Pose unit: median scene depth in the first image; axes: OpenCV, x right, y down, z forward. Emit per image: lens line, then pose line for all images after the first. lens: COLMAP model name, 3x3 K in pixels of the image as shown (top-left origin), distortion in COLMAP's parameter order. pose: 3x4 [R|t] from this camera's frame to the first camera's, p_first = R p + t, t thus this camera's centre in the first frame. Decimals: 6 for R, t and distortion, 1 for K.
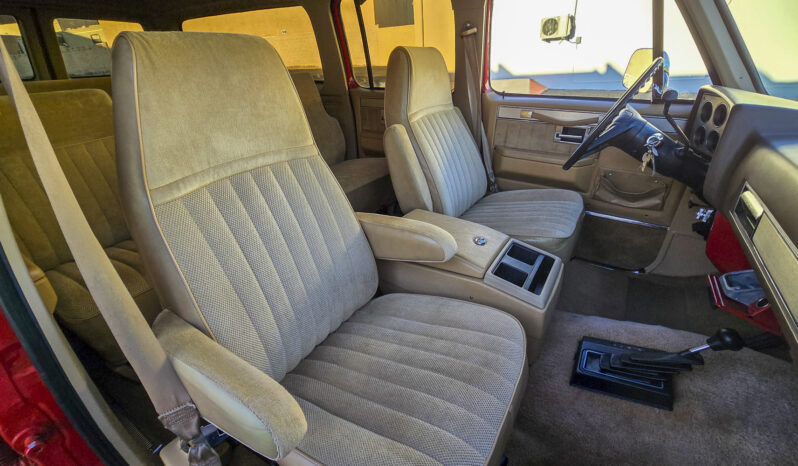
lens RADIAL K [[350.7, 0, 395.7], [0, 350.7, 234.2], [0, 0, 1]] dist [-0.007028, 0.003086]
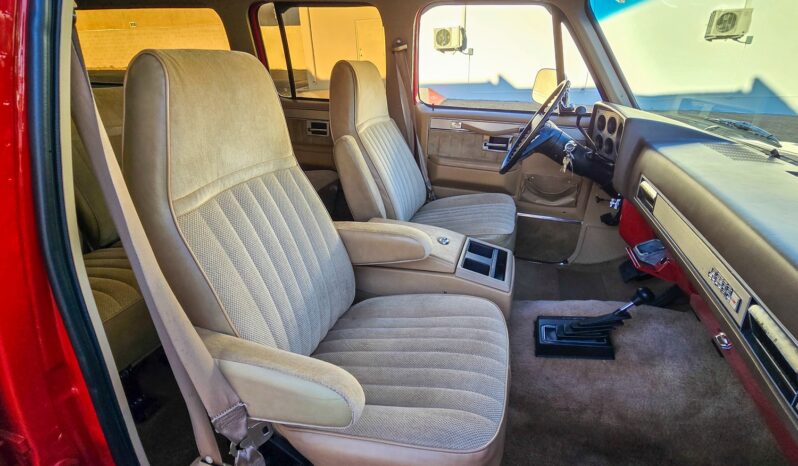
lens RADIAL K [[400.3, 0, 397.5], [0, 400.3, 233.2], [0, 0, 1]] dist [0.001337, -0.001583]
pose [[0.961544, -0.073413, 0.264656, -0.251676], [0.090166, 0.994584, -0.051700, 0.052975], [-0.259427, 0.073575, 0.962956, -0.174107]]
